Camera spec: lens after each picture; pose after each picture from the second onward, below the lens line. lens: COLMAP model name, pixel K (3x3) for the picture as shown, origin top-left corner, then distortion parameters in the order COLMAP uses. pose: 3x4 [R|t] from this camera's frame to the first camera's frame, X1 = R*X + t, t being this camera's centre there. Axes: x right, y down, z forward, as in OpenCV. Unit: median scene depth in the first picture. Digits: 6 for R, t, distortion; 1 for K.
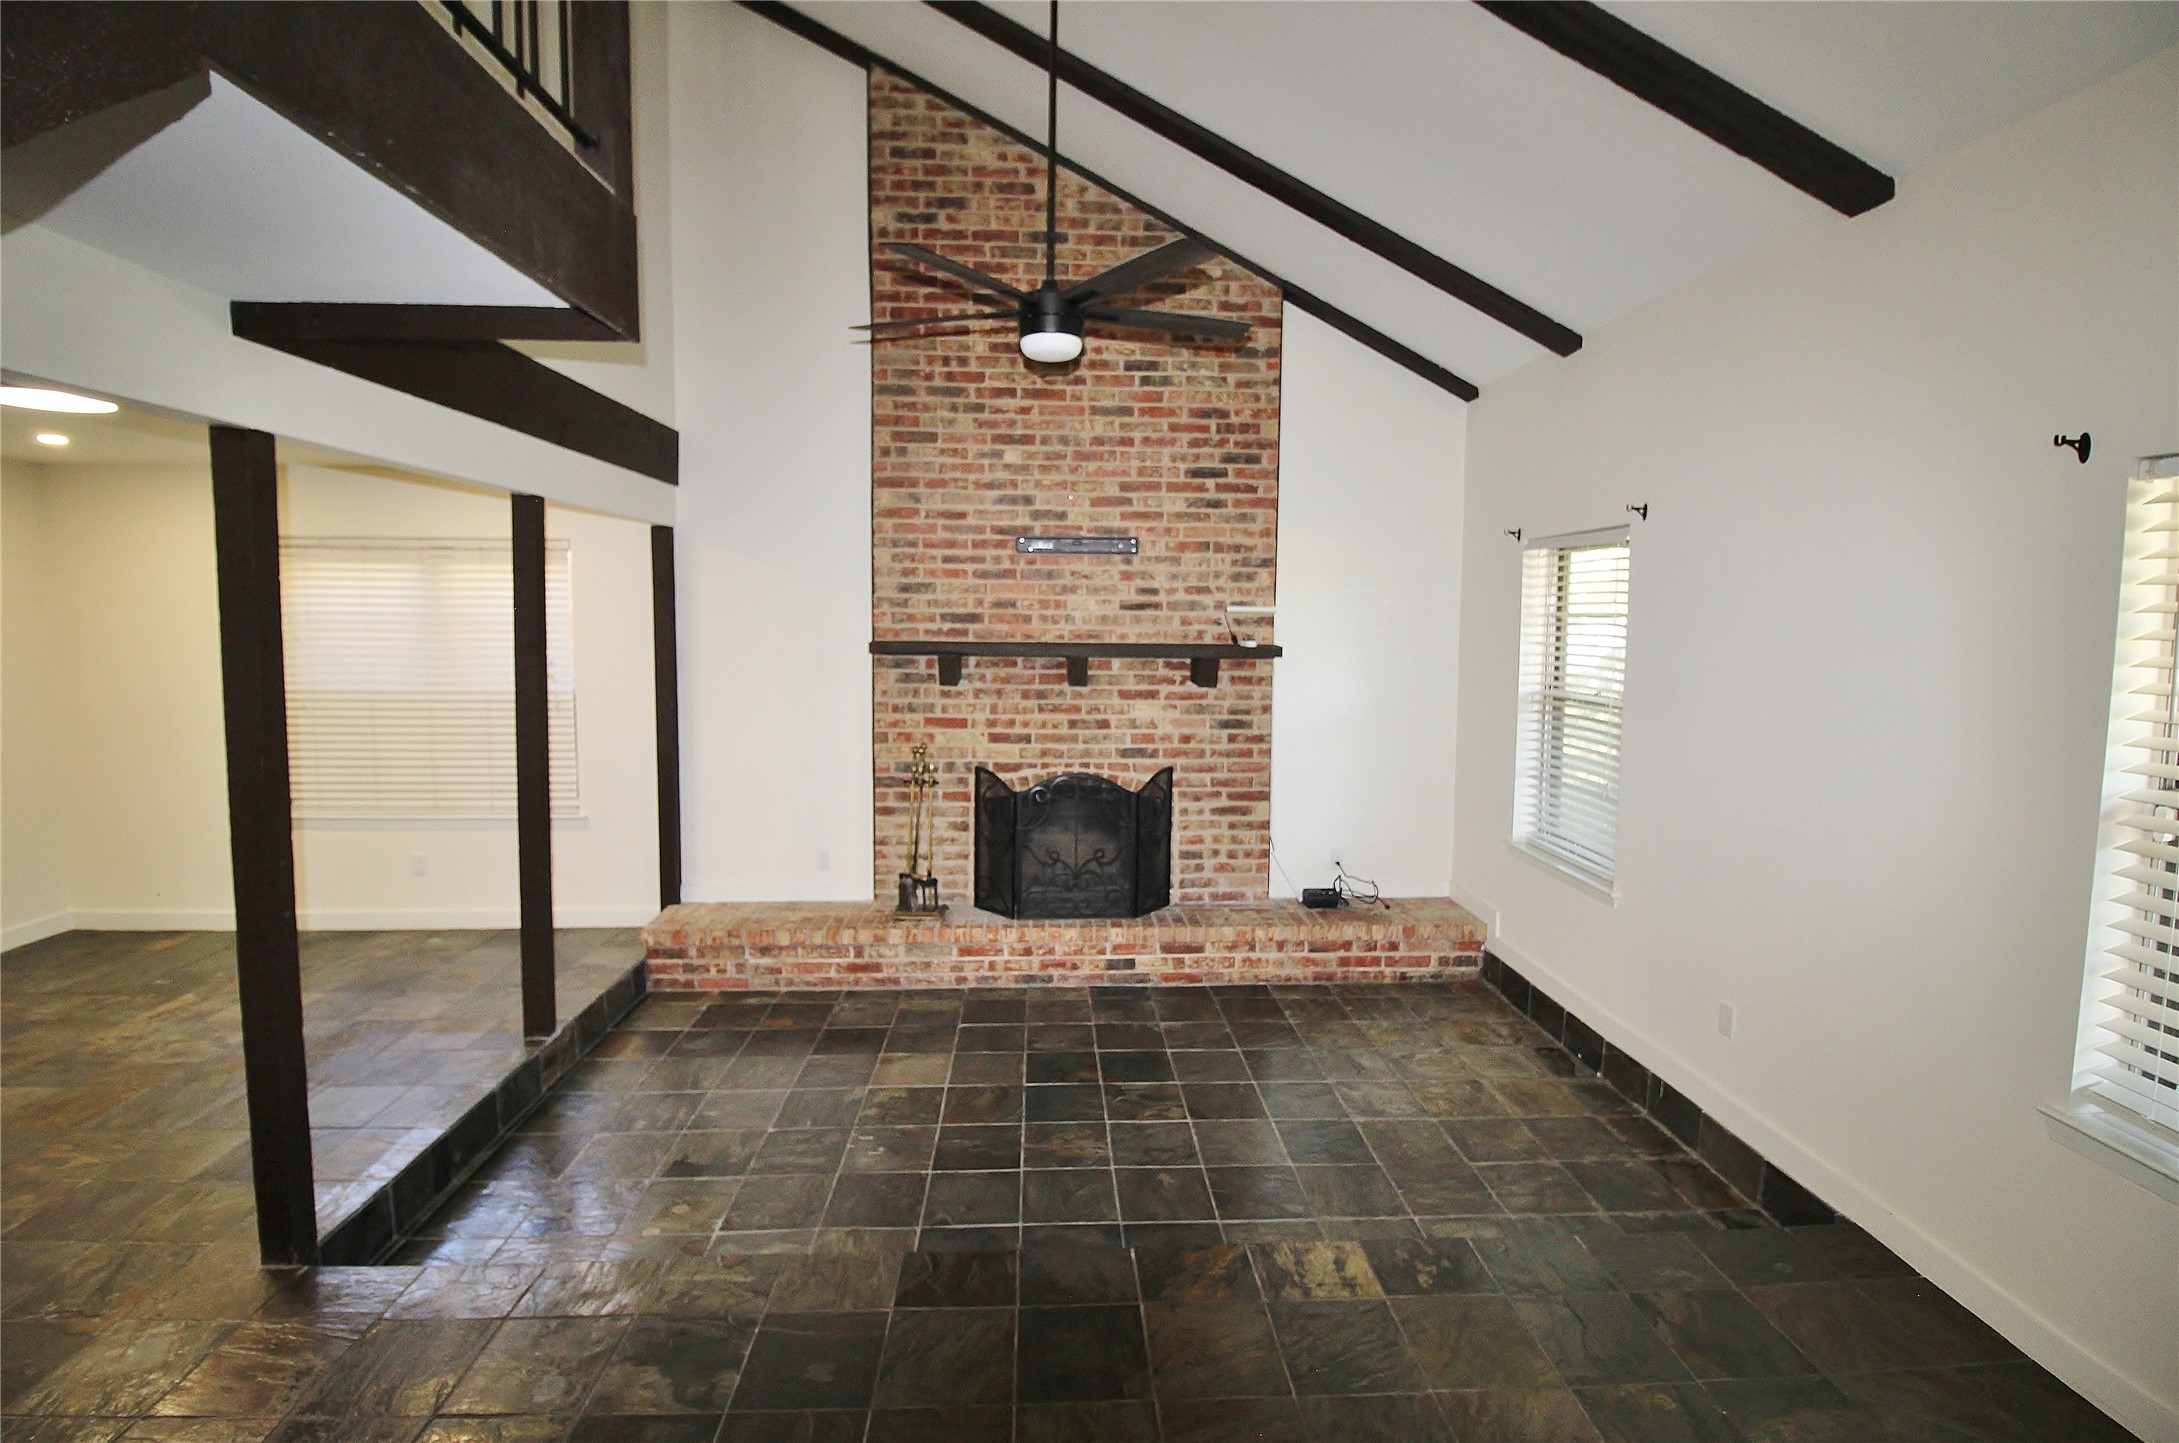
lens RADIAL K [[1015.0, 0, 1104.7], [0, 1015.0, 690.9], [0, 0, 1]] dist [-0.003744, -0.010715]
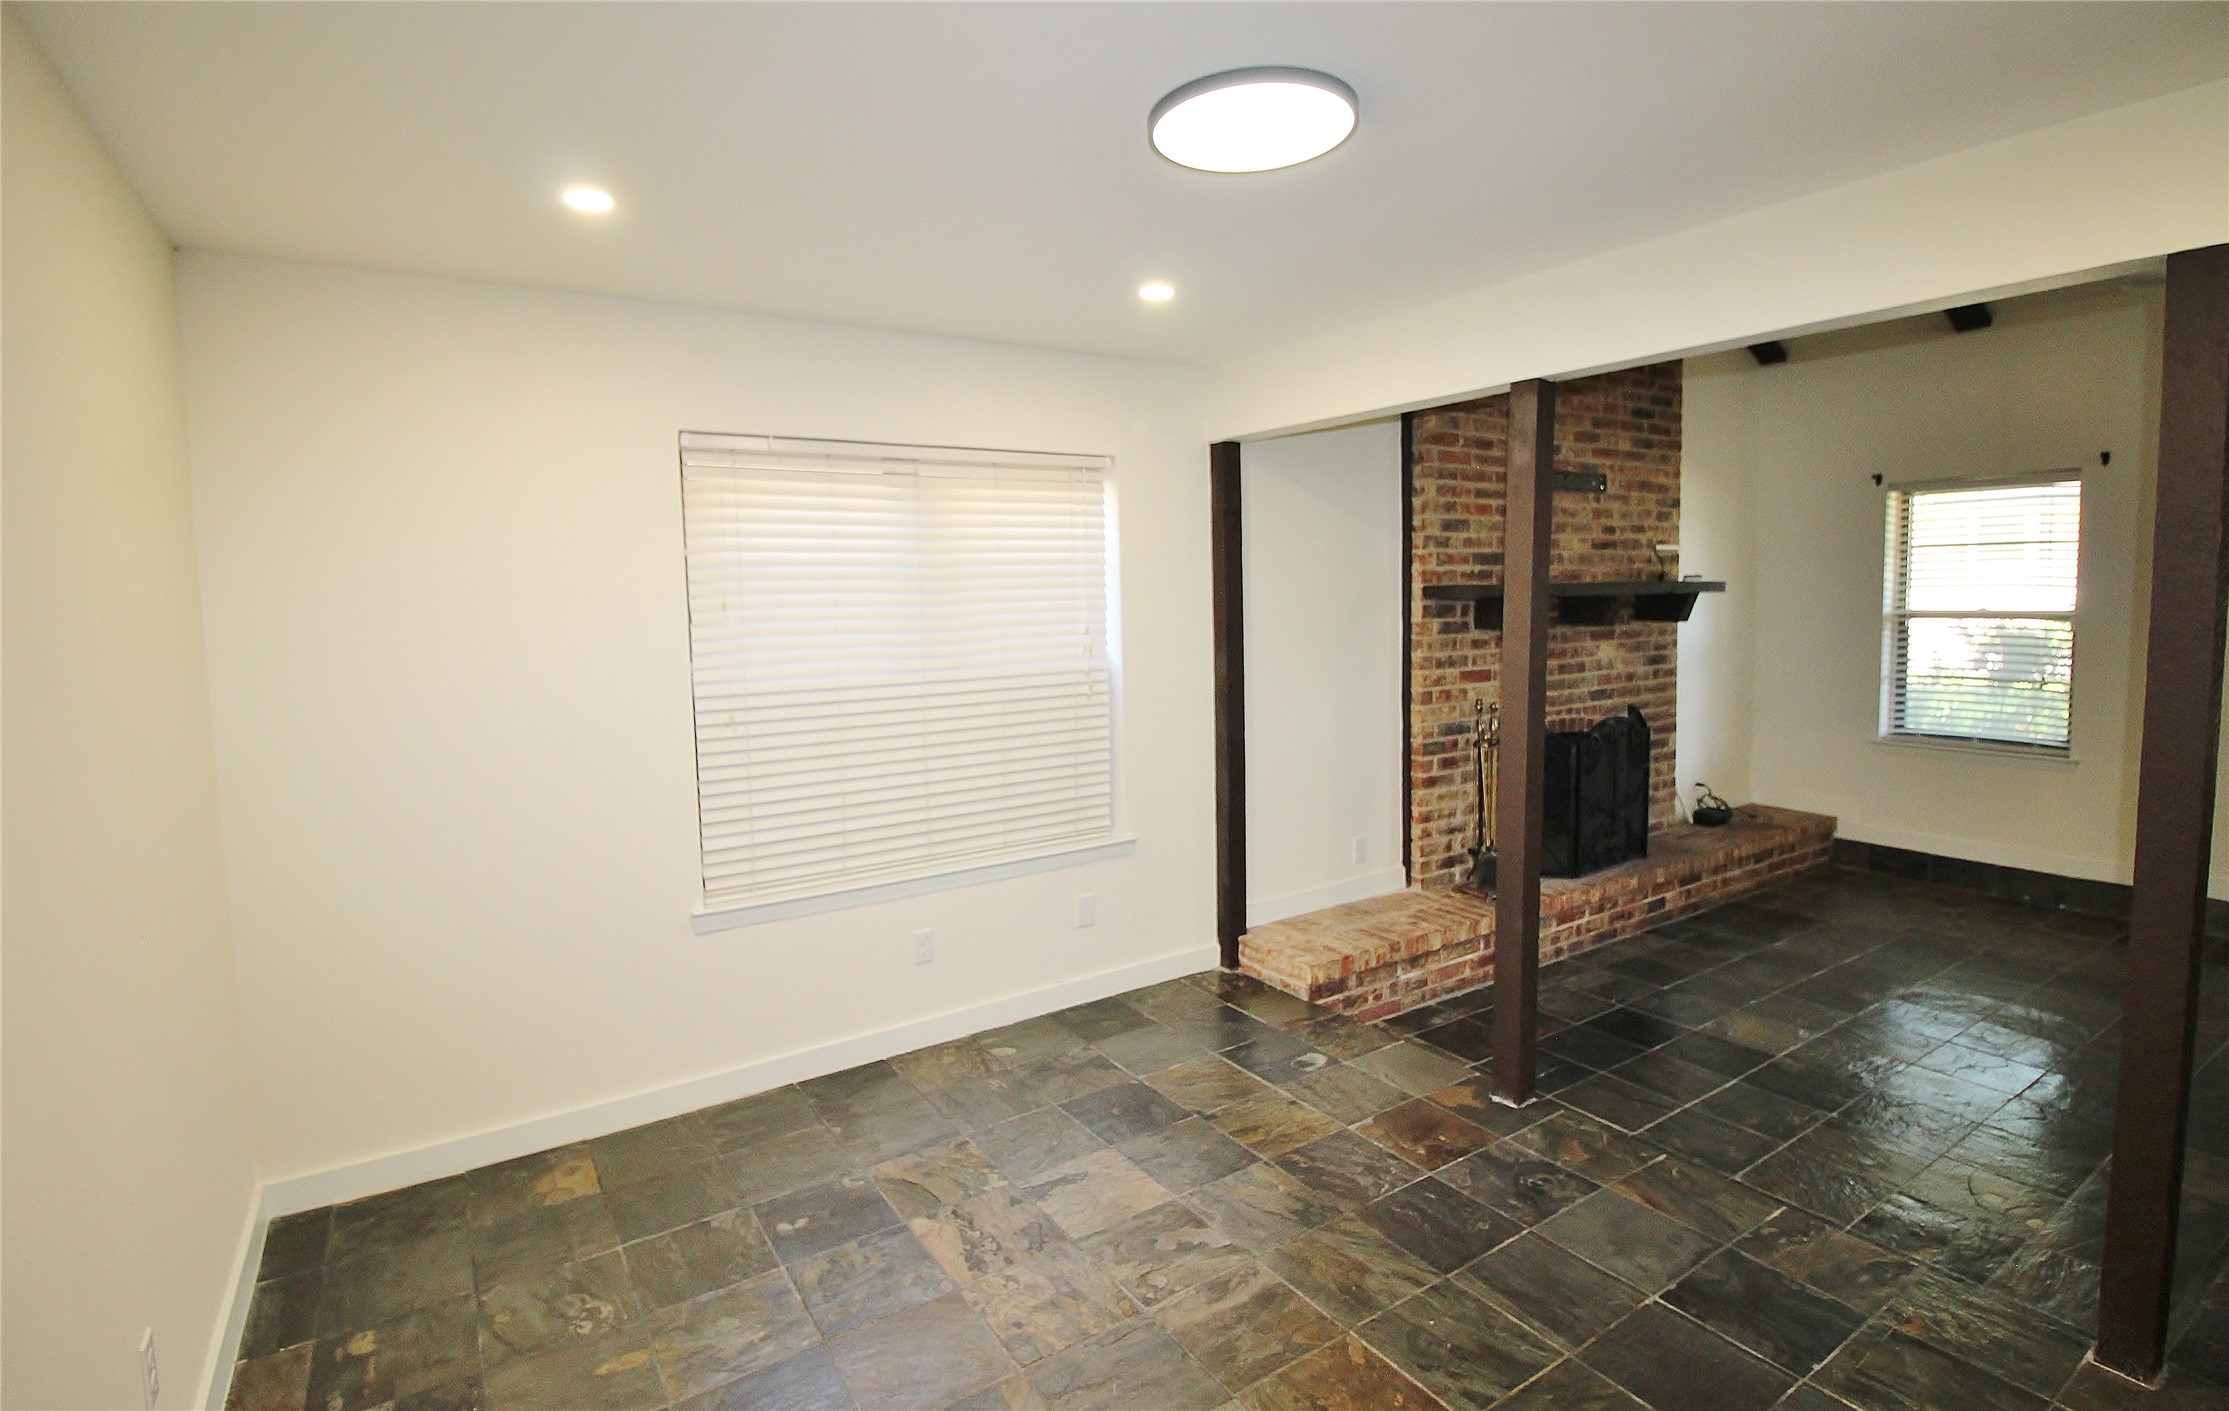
lens RADIAL K [[1066.0, 0, 1129.0], [0, 1066.0, 673.6], [0, 0, 1]] dist [-0.012350, -0.000263]
pose [[0.867915, -0.066431, 0.492250, -0.897196], [0.065850, 0.997657, 0.018535, -0.008654], [-0.492328, 0.016328, 0.870257, 0.337040]]
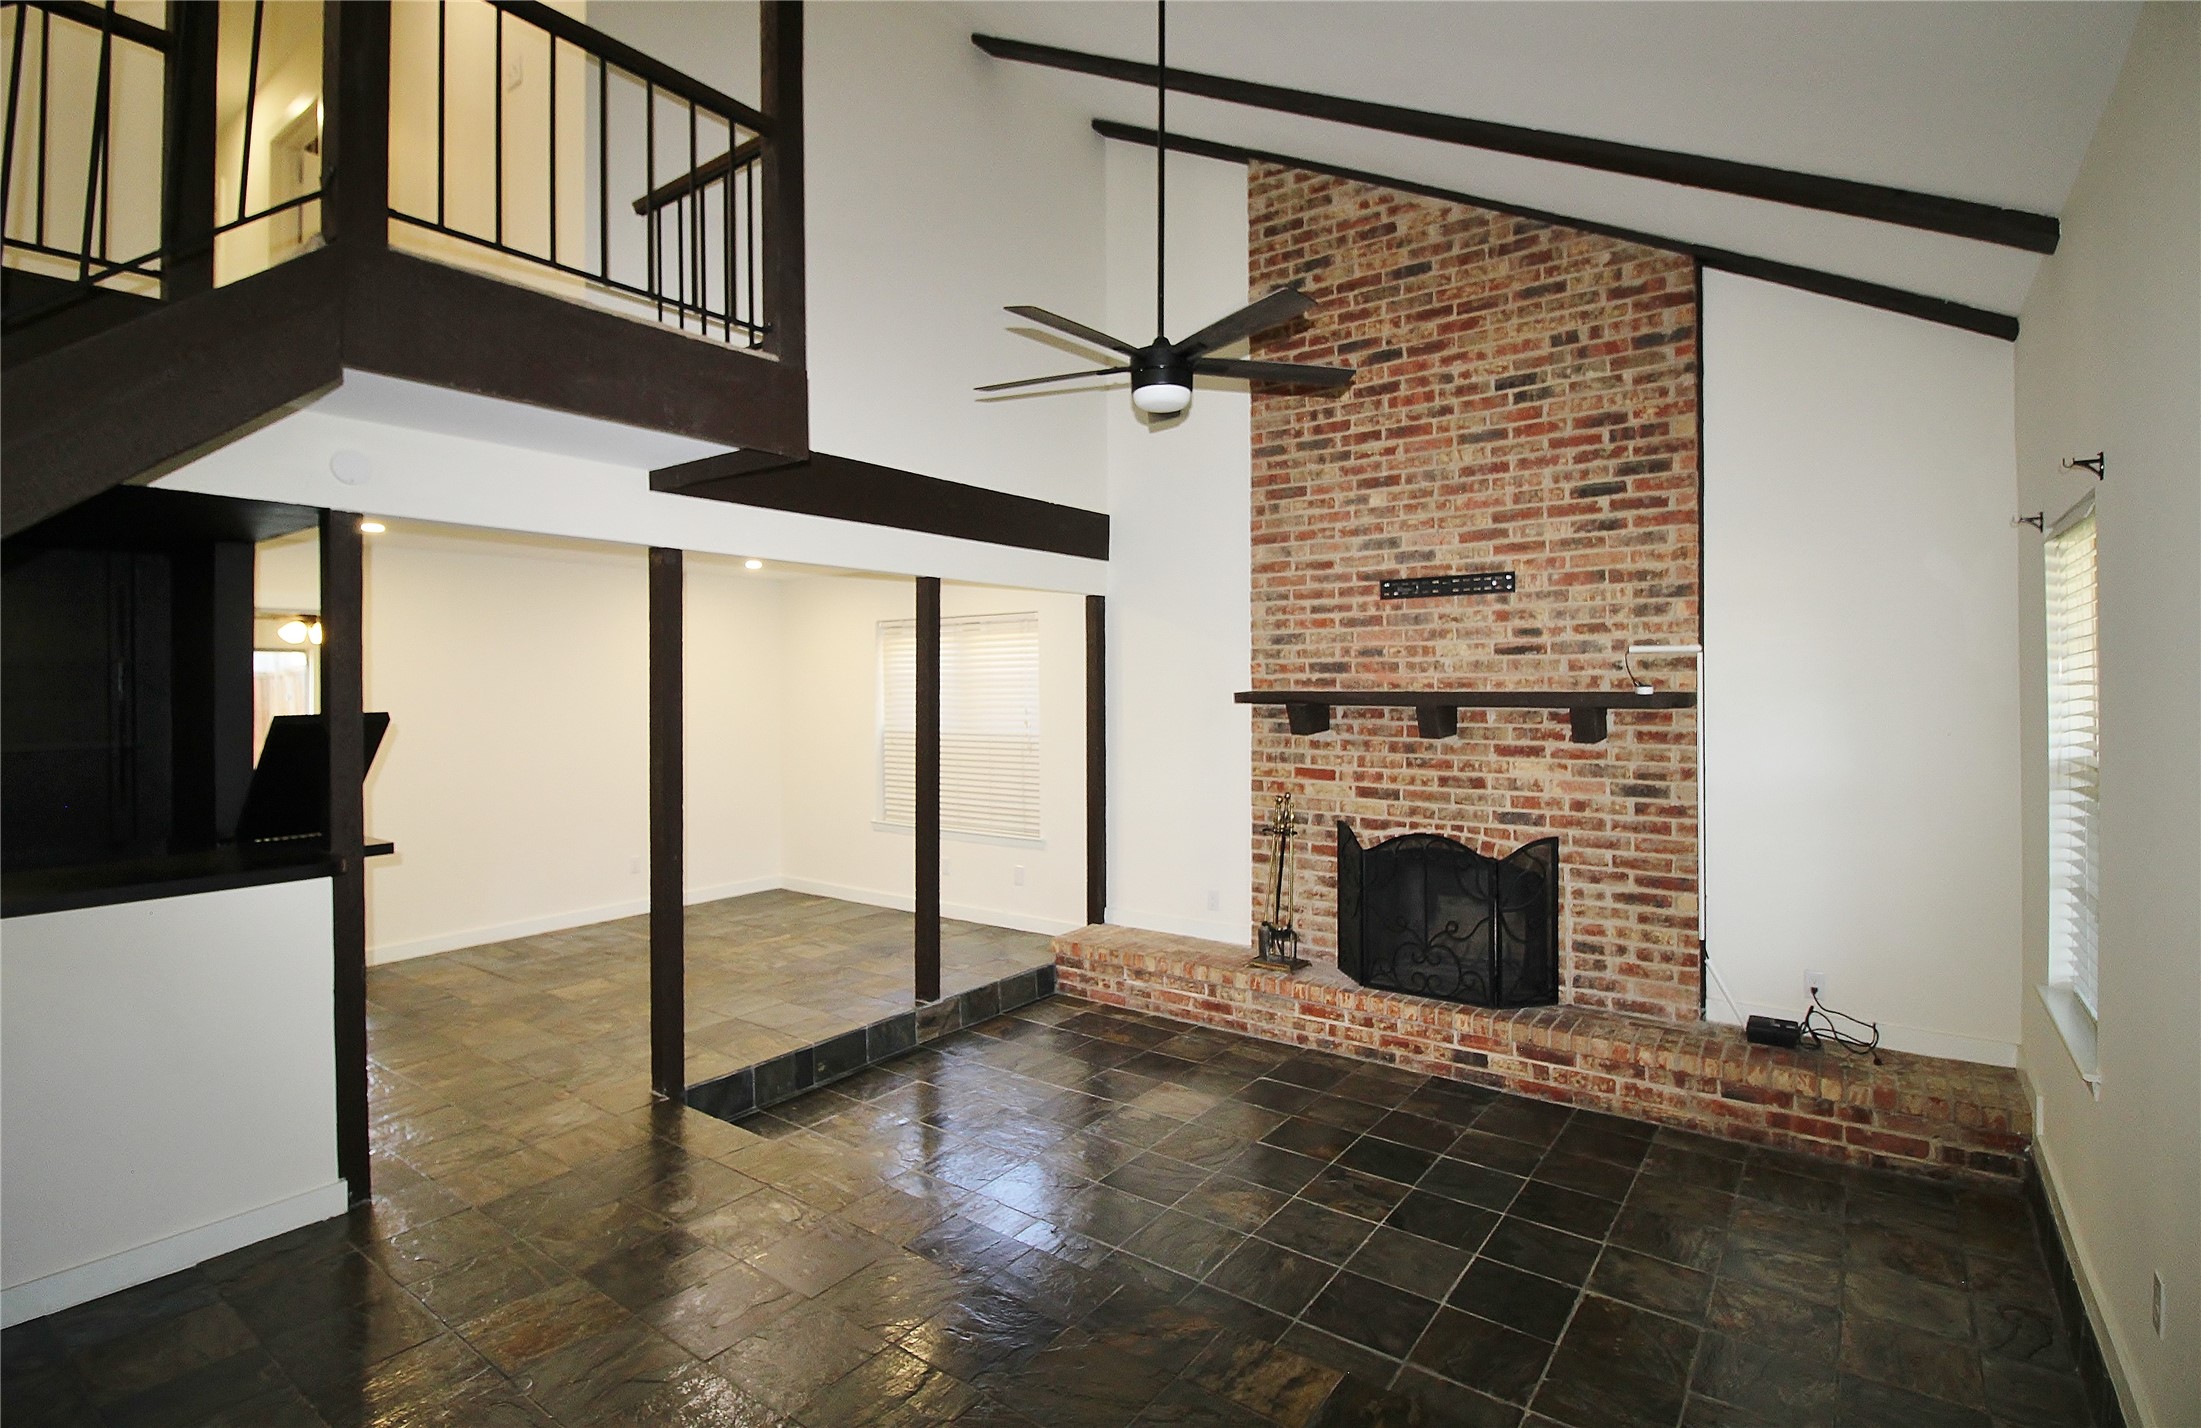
lens RADIAL K [[1039.5, 0, 1099.5], [0, 1039.5, 680.6], [0, 0, 1]] dist [-0.009889, -0.009212]
pose [[0.767089, -0.015789, -0.641347, 0.336642], [-0.037459, 0.996889, -0.069346, 0.019032], [0.640447, 0.077219, 0.764111, 0.088381]]
